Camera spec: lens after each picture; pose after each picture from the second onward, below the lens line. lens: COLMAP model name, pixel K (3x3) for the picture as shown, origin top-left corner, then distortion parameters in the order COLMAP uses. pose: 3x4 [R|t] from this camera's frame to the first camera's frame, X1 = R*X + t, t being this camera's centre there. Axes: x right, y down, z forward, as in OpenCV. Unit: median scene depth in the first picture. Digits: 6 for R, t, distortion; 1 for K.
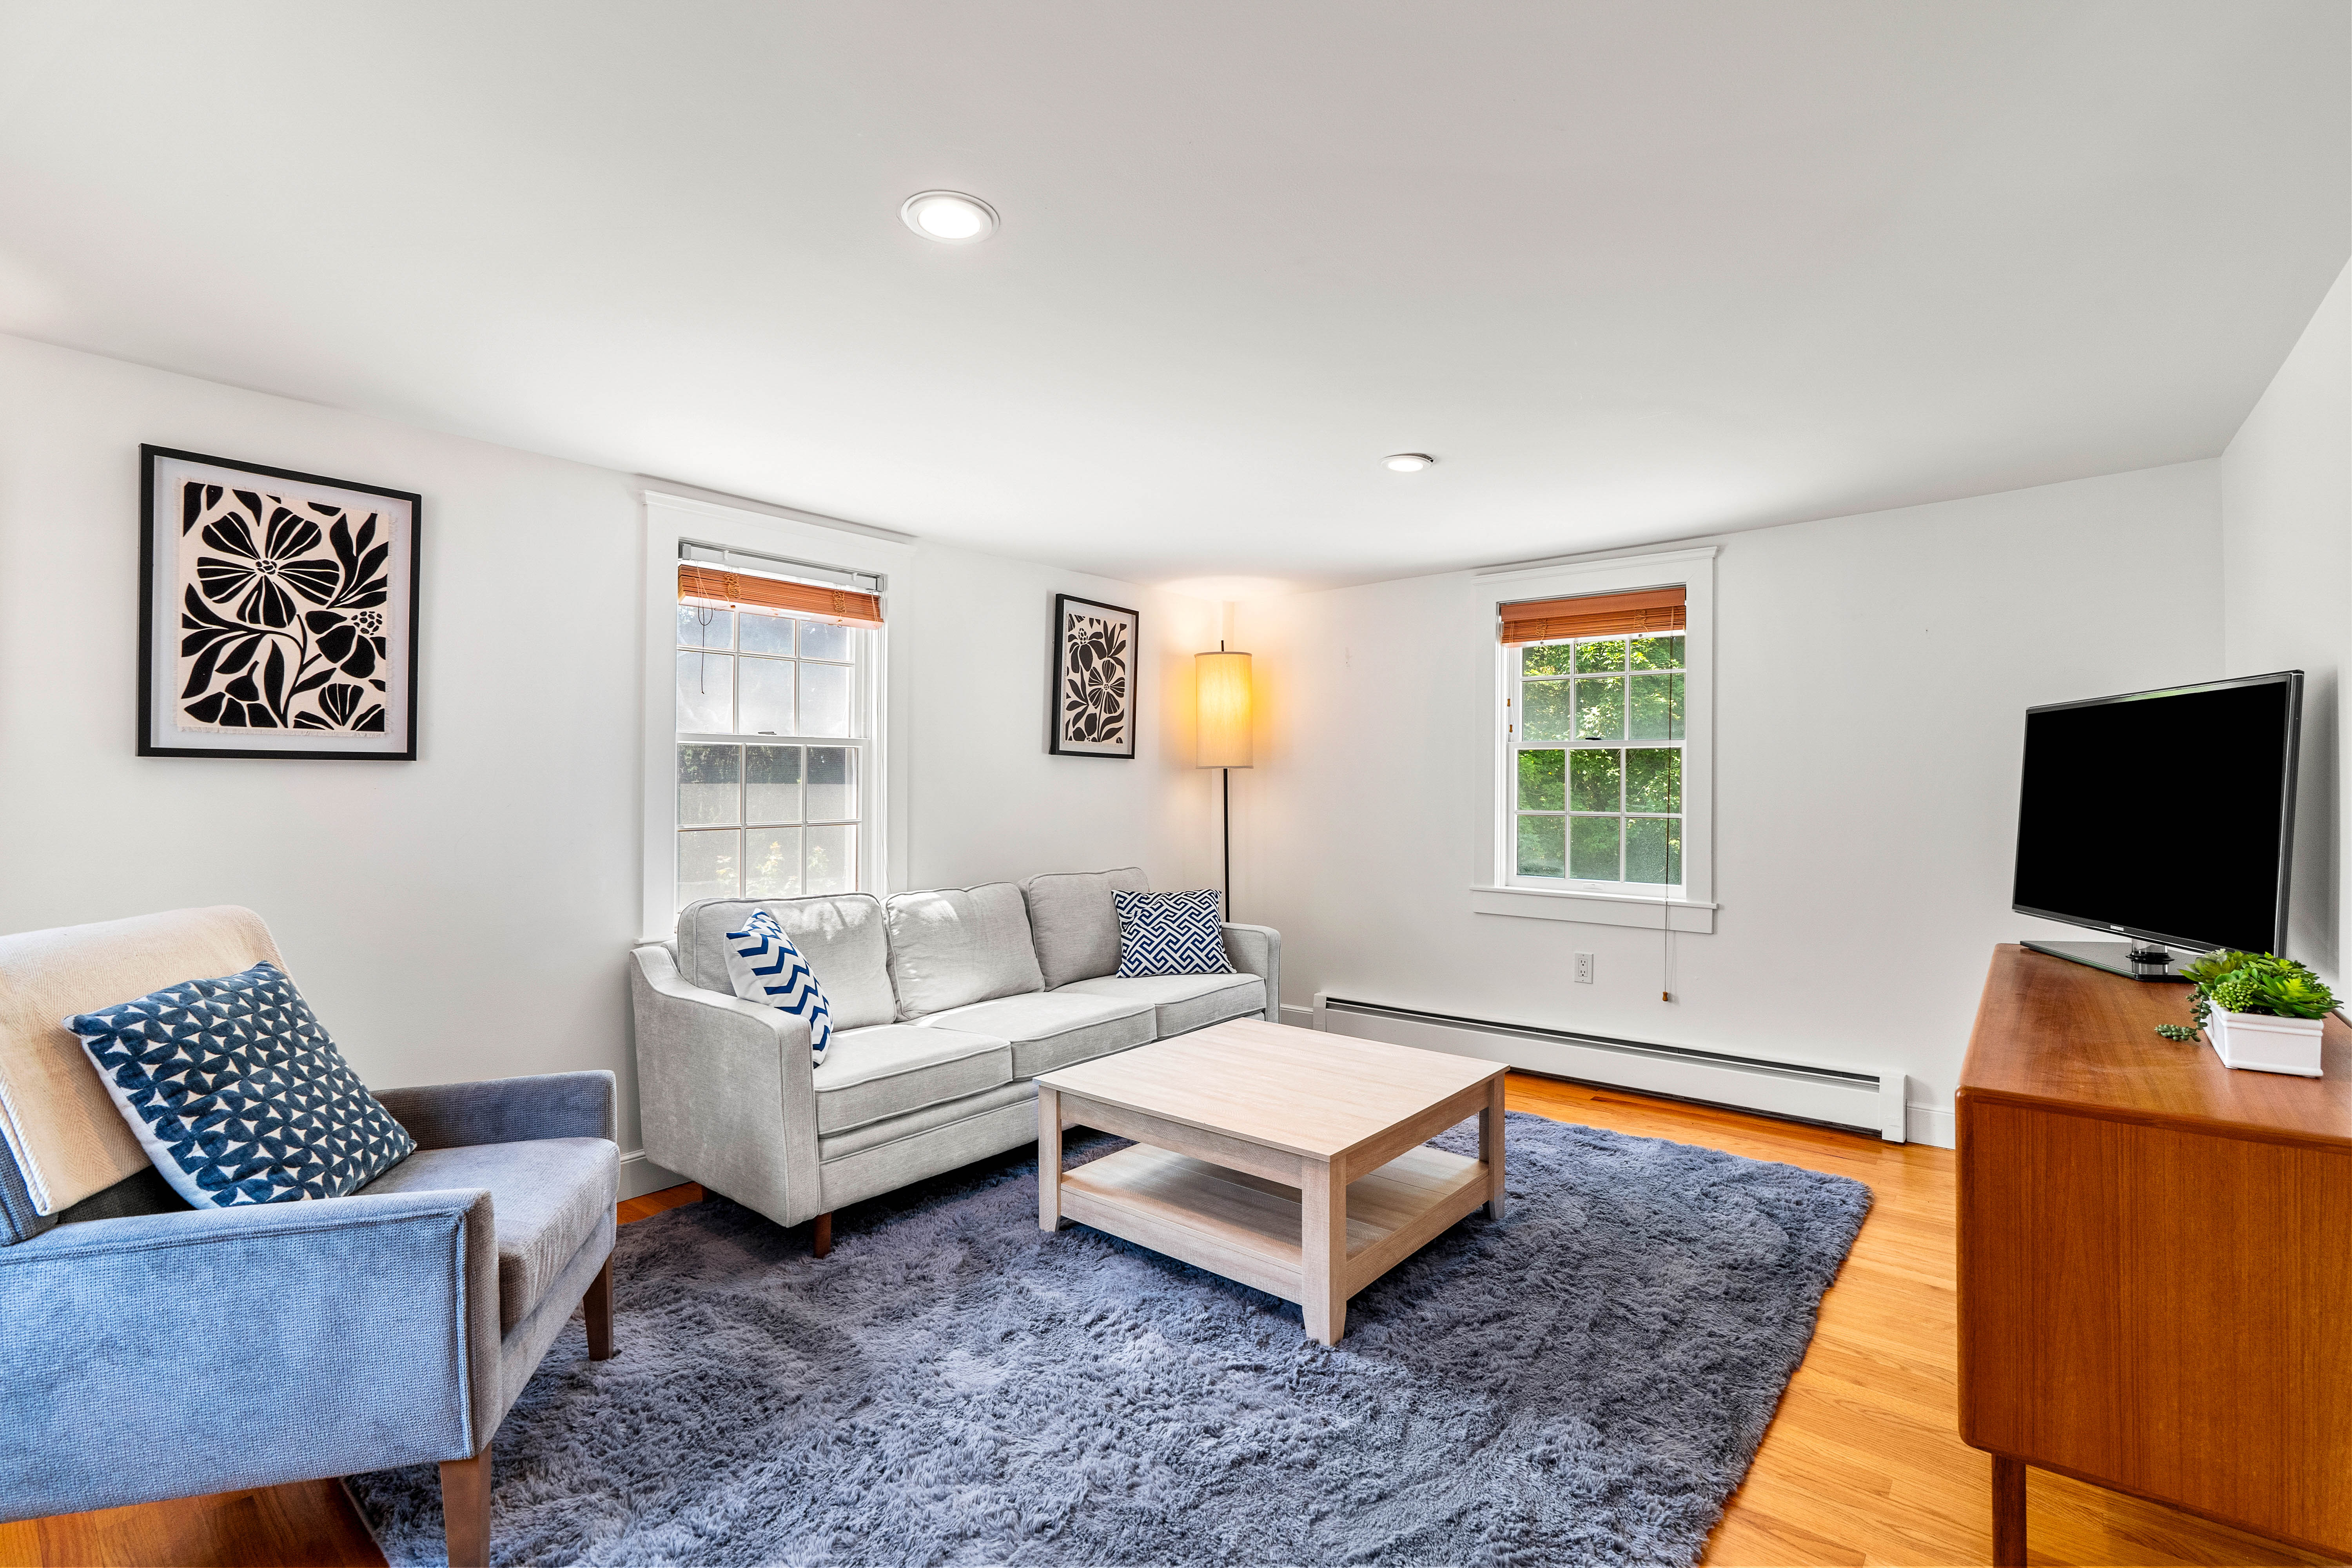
lens RADIAL K [[1080.3, 0, 1176.5], [0, 1080.3, 788.6], [0, 0, 1]] dist [-0.008552, 0.000475]
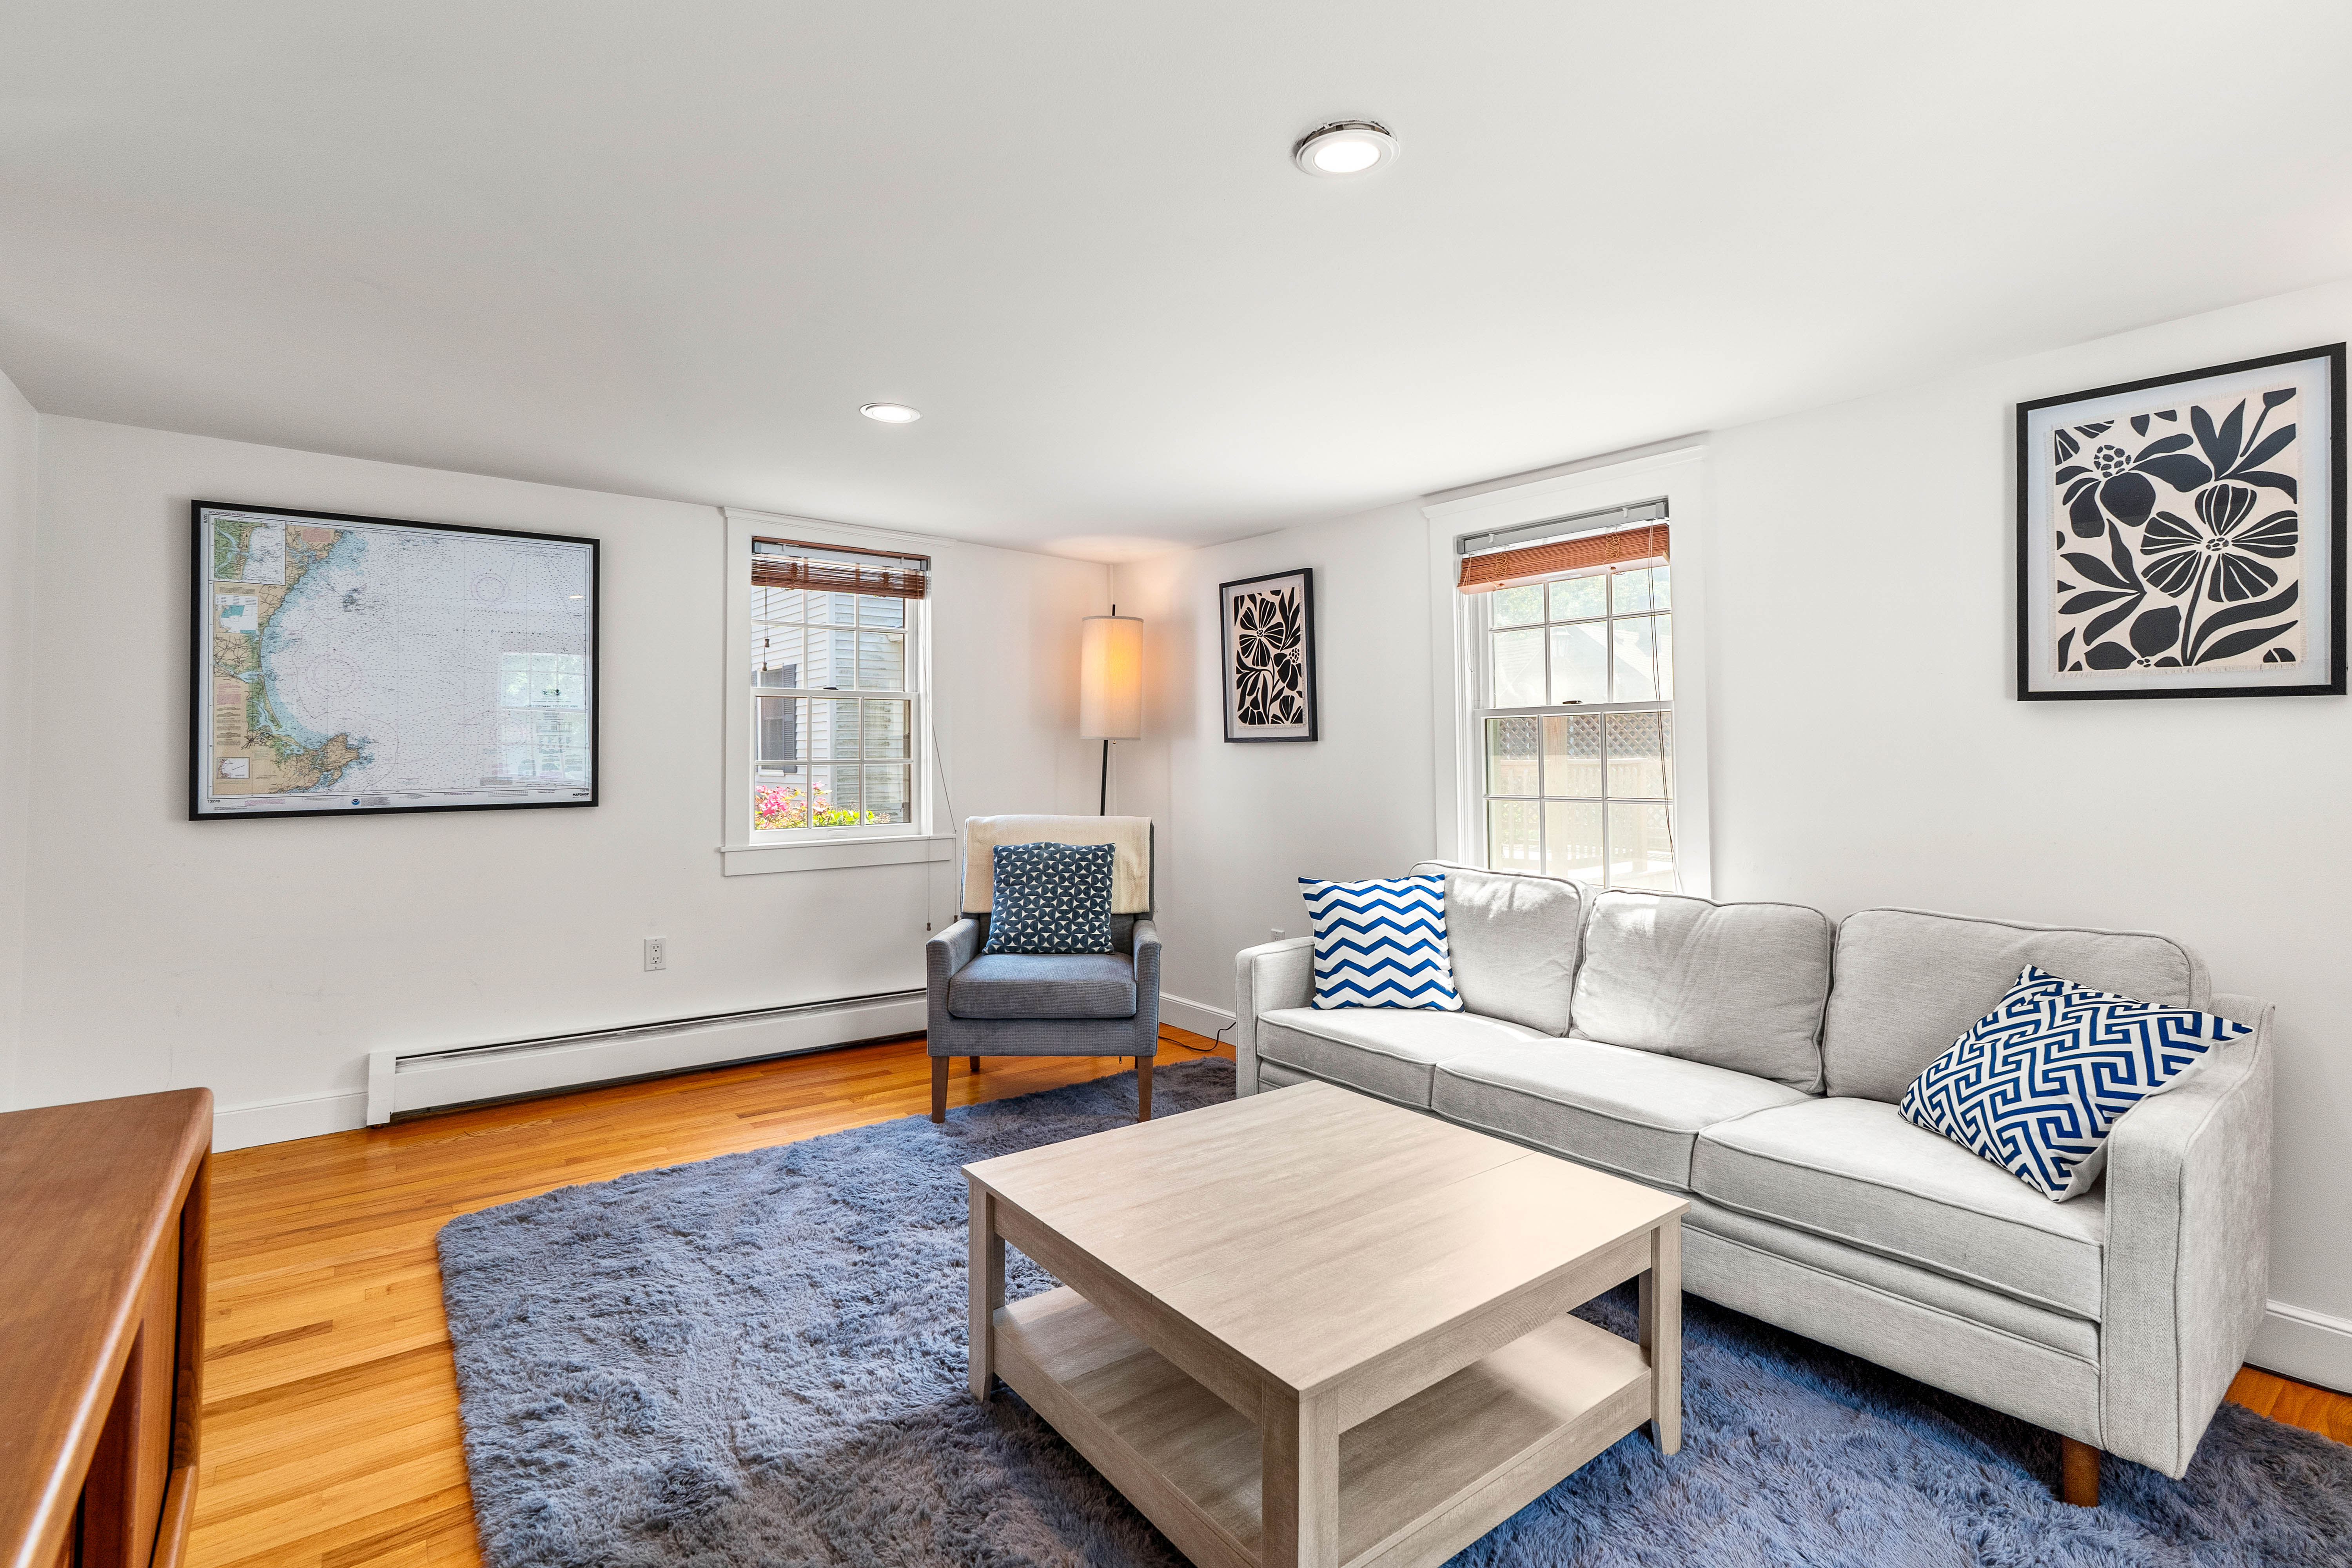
lens RADIAL K [[1075.0, 0, 1180.8], [0, 1075.0, 738.3], [0, 0, 1]] dist [-0.000908, 0.000030]
pose [[-0.215910, -0.016140, -0.976280, 0.836385], [-0.001677, 0.999868, -0.016159, -0.005098], [0.976412, -0.001851, -0.215909, 1.163324]]
